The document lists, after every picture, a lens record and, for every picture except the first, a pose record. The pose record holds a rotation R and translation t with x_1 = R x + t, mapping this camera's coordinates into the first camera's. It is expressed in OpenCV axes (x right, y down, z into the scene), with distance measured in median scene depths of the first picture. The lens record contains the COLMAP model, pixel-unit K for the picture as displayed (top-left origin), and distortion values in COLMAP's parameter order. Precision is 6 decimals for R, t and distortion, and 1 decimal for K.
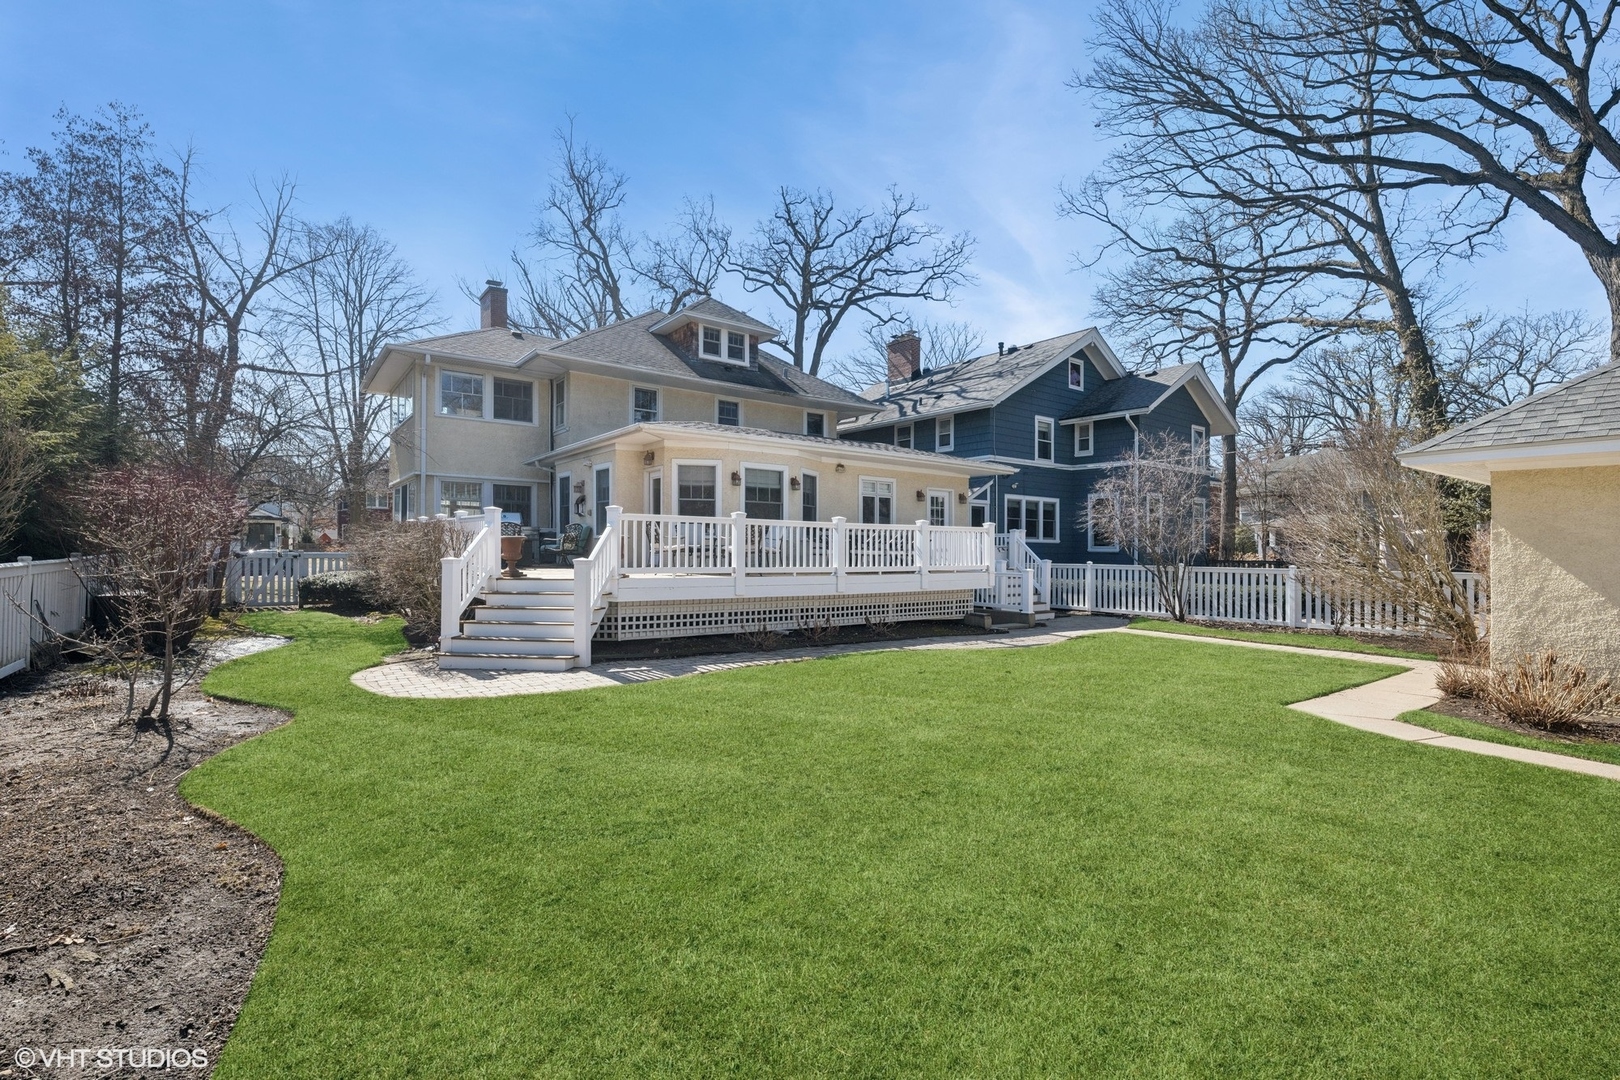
lens RADIAL K [[745.8, 0, 809.1], [0, 745.8, 547.8], [0, 0, 1]] dist [-0.000644, 0.000294]
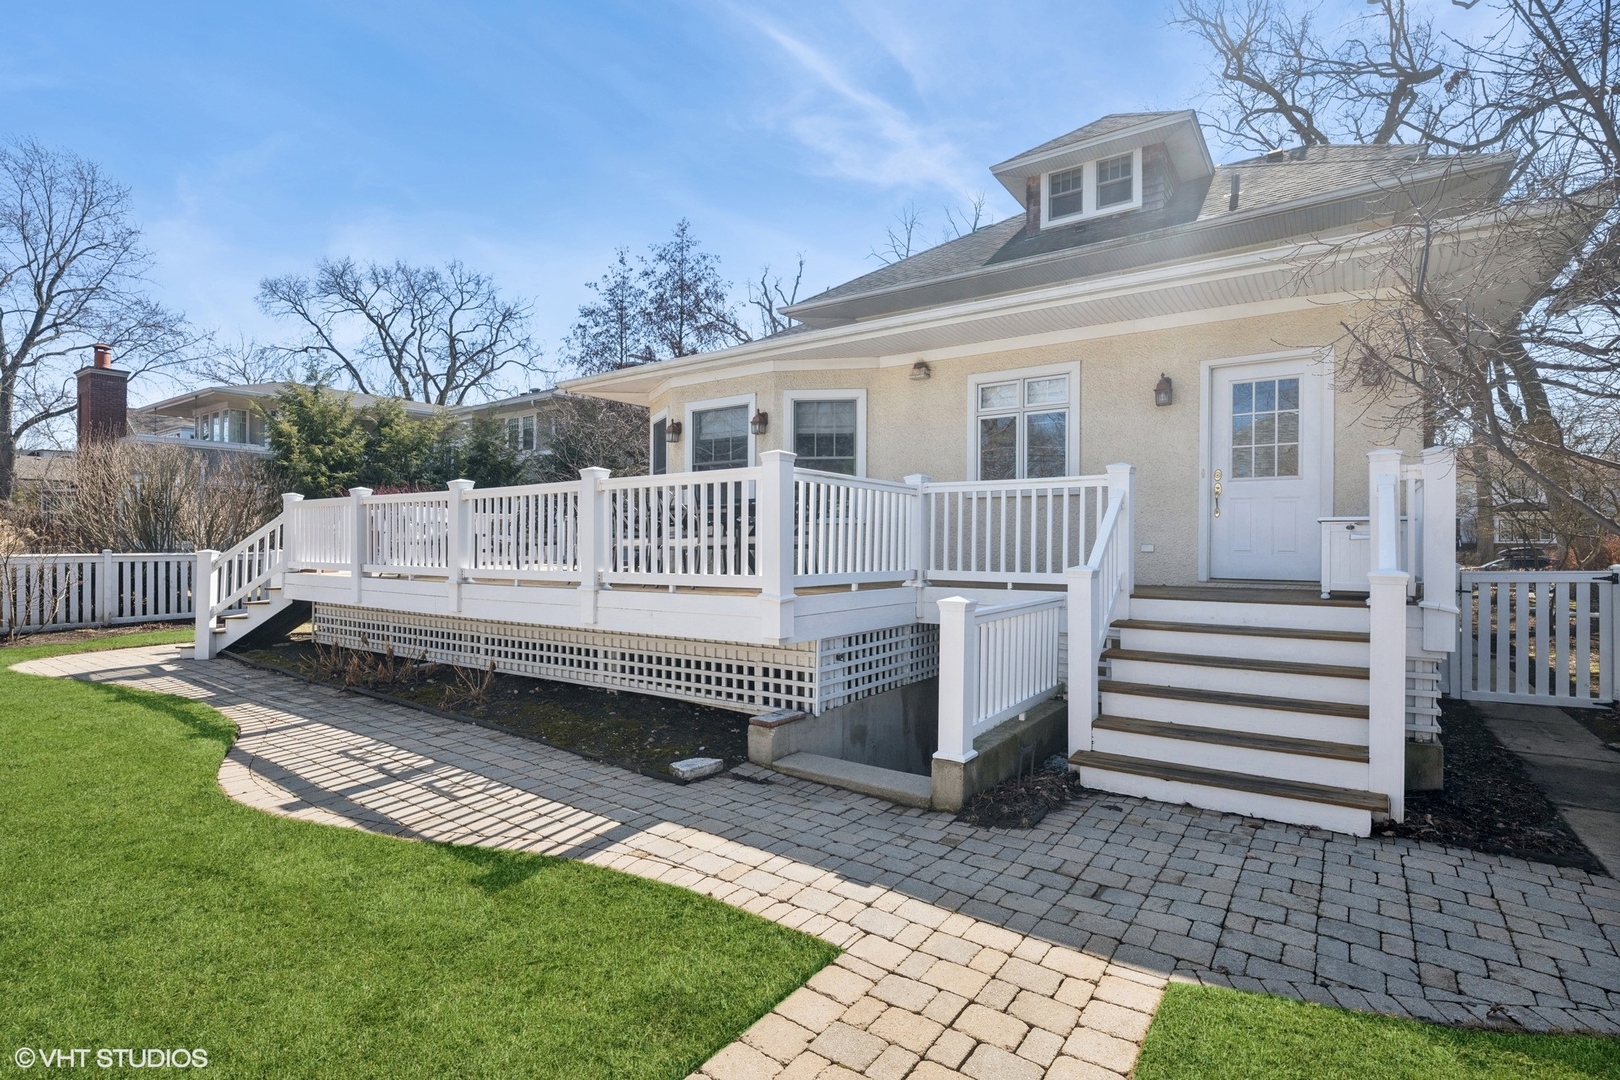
lens RADIAL K [[787.7, 0, 806.7], [0, 787.7, 554.5], [0, 0, 1]] dist [-0.006286, -0.000348]
pose [[0.333325, -0.002265, -0.942809, 0.430951], [0.008635, 0.999963, 0.000651, 0.010022], [0.942772, -0.008359, 0.333332, 0.655365]]
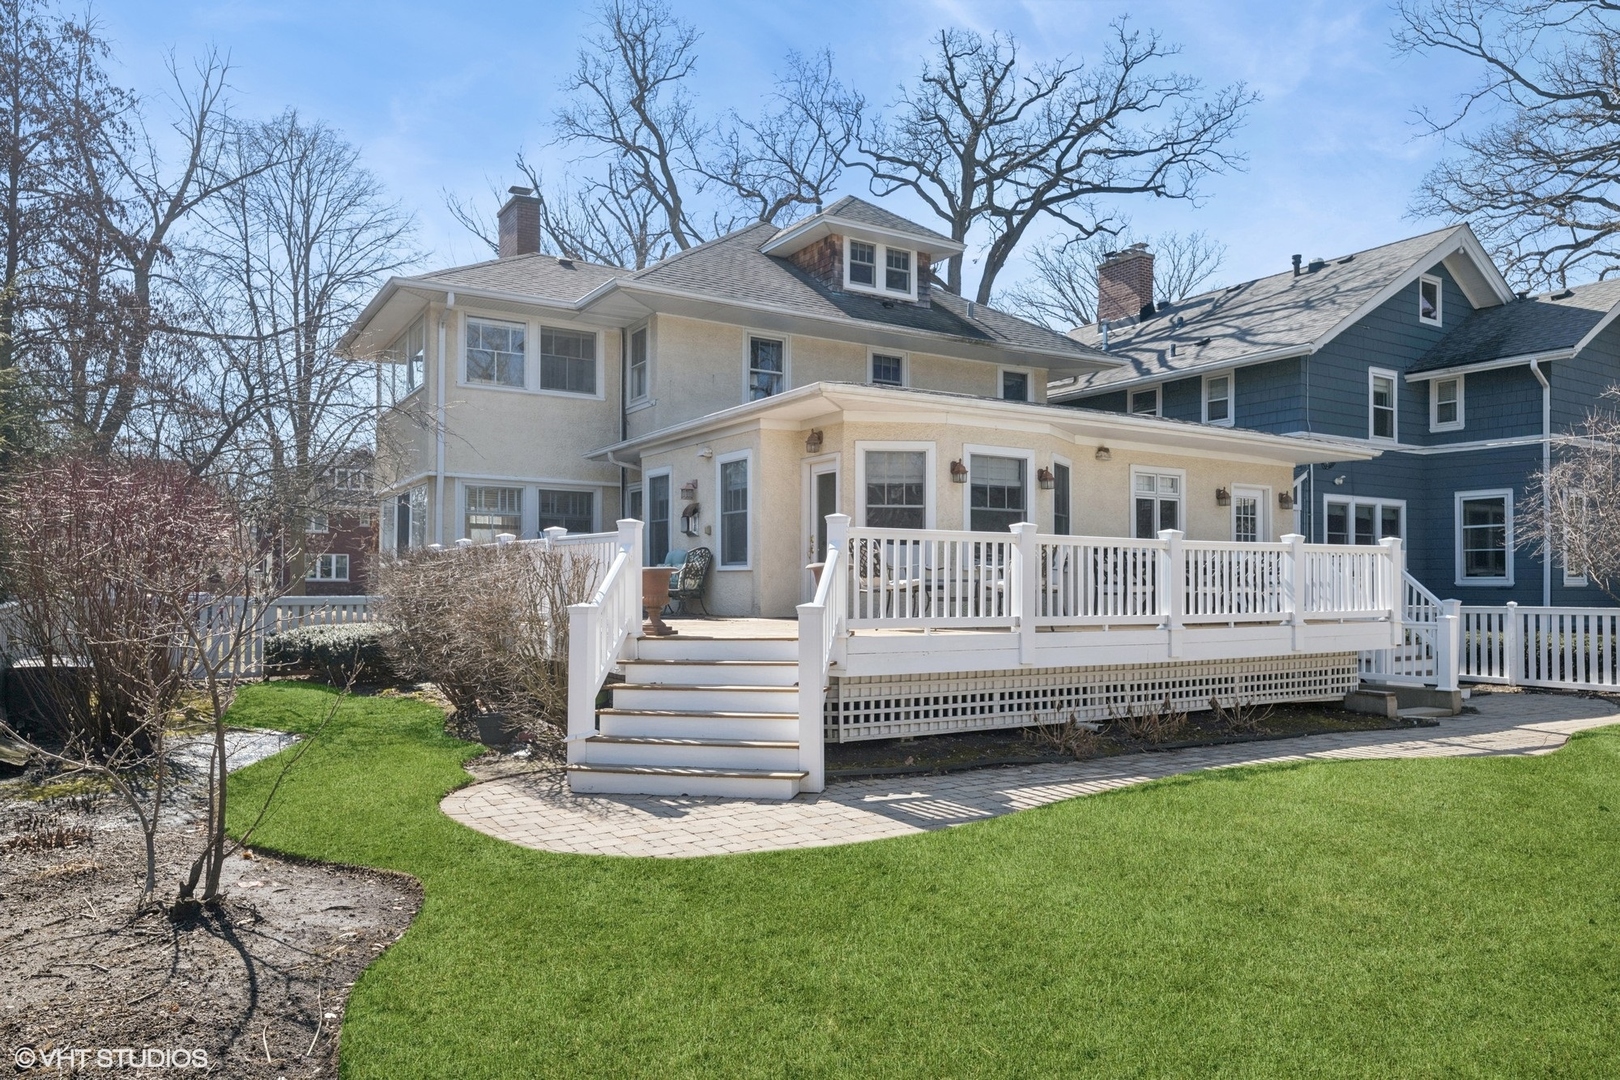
lens RADIAL K [[1097.8, 0, 814.6], [0, 1097.8, 553.8], [0, 0, 1]] dist [-0.007093, 0.011572]
pose [[0.996525, -0.011089, -0.082559, -0.105858], [0.008807, 0.999570, -0.027956, -0.000388], [0.082833, 0.027132, 0.996194, 0.066753]]
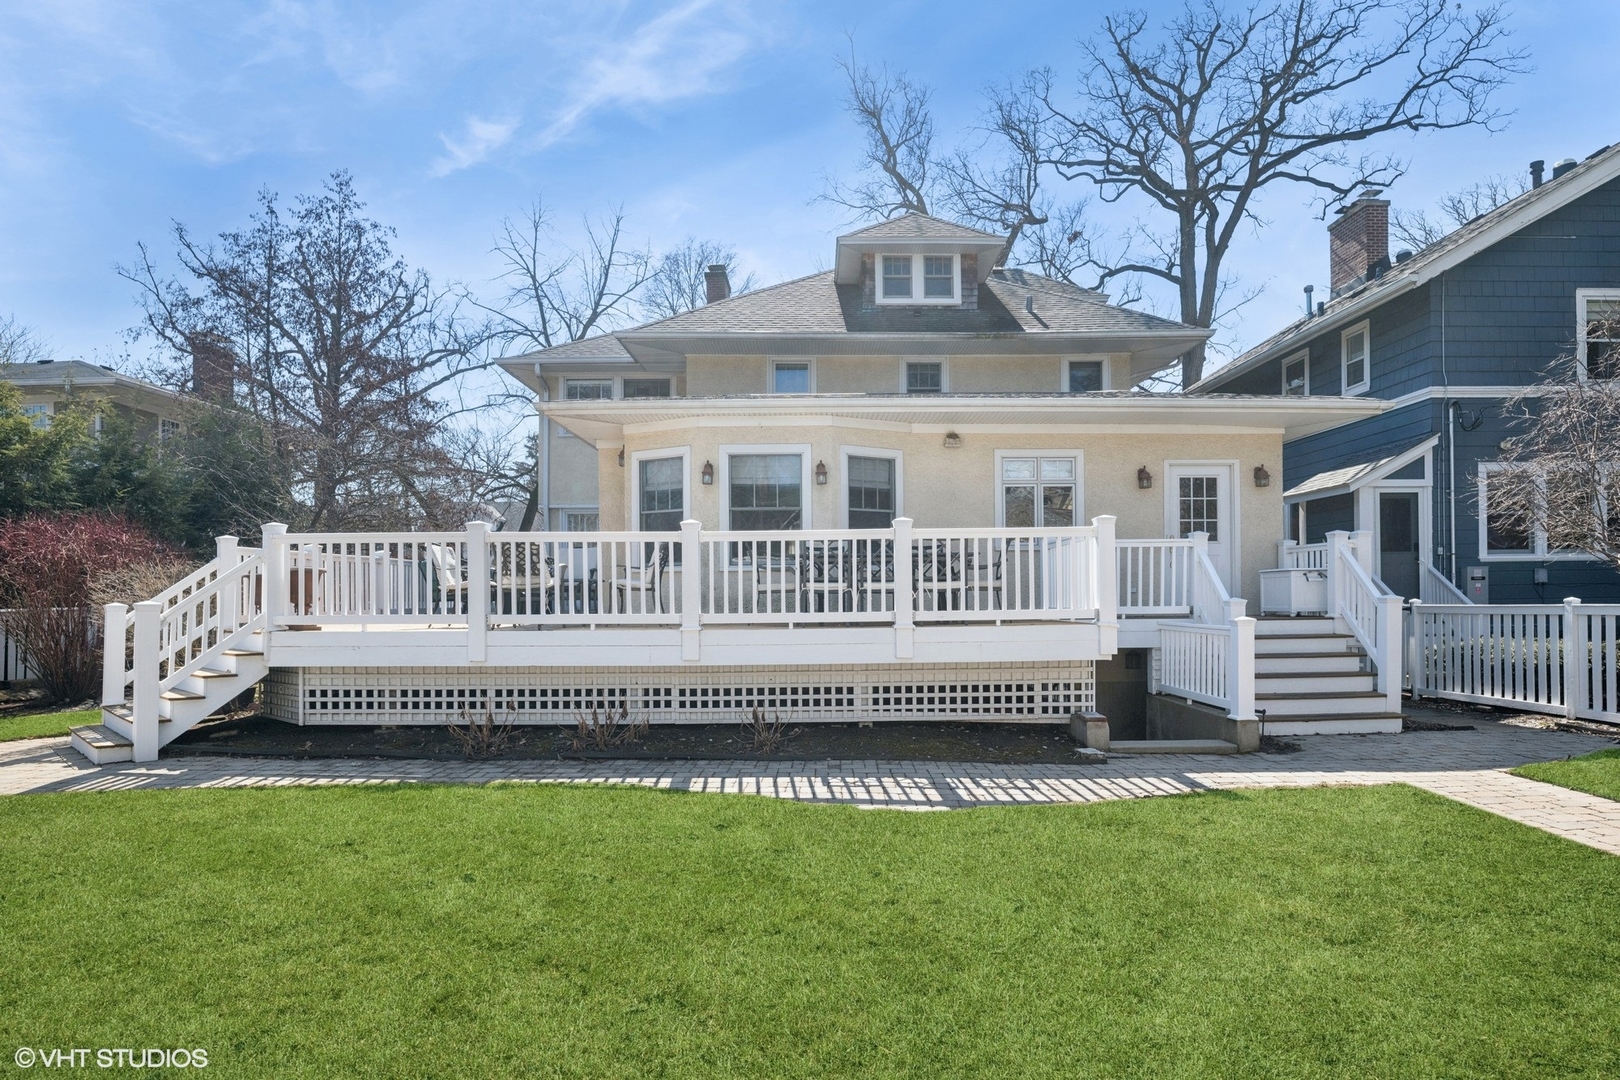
lens RADIAL K [[906.2, 0, 818.4], [0, 906.2, 584.8], [0, 0, 1]] dist [-0.003391, 0.001170]
pose [[0.812245, -0.016889, -0.583071, 0.313318], [0.016112, 0.999849, -0.006517, 0.006240], [0.583093, -0.004101, 0.812395, 0.322914]]
